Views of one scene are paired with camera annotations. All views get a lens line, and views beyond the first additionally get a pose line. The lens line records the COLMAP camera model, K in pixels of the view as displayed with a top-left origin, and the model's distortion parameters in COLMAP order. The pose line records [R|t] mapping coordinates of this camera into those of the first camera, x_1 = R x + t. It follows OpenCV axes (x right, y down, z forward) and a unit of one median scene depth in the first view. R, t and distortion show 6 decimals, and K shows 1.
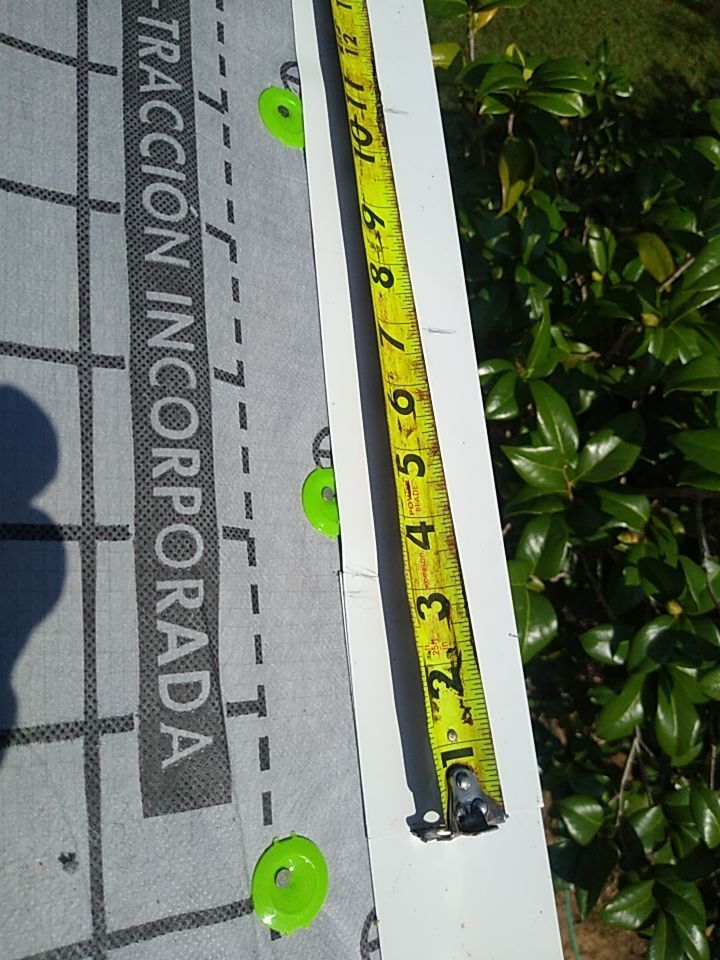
lens RADIAL K [[753.0, 0, 355.2], [0, 753.0, 475.4], [0, 0, 1]] dist [0.059089, -0.116597]
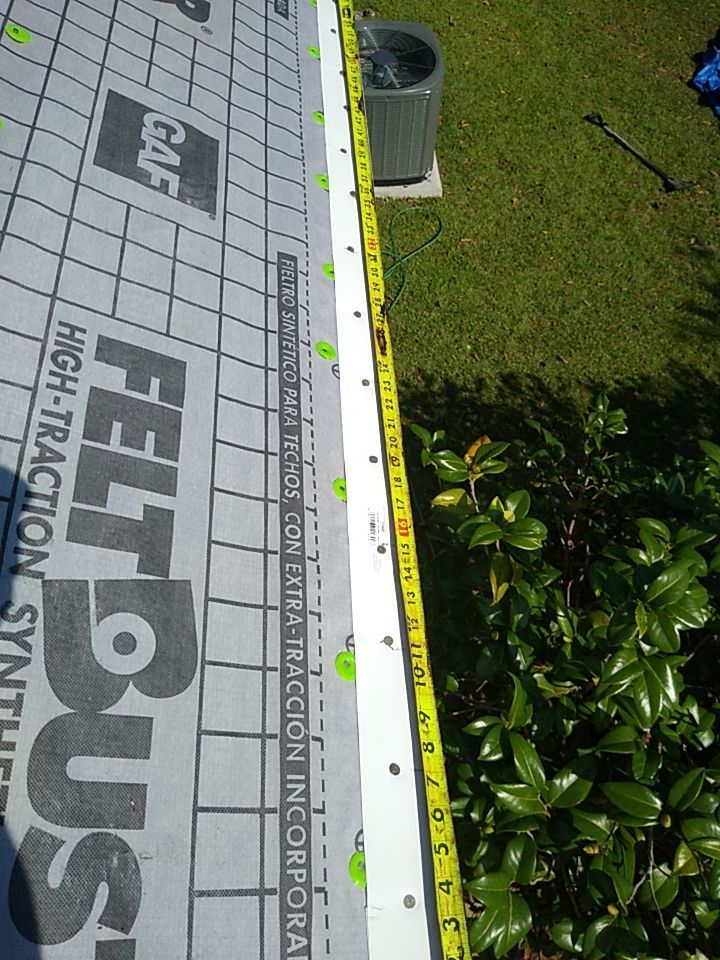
lens RADIAL K [[731.4, 0, 355.1], [0, 731.4, 482.2], [0, 0, 1]] dist [0.058997, -0.115201]
pose [[0.996456, 0.000417, -0.084109, 0.129474], [-0.025217, 0.955471, -0.294006, -0.422583], [0.080241, 0.295086, 0.952096, -1.400329]]
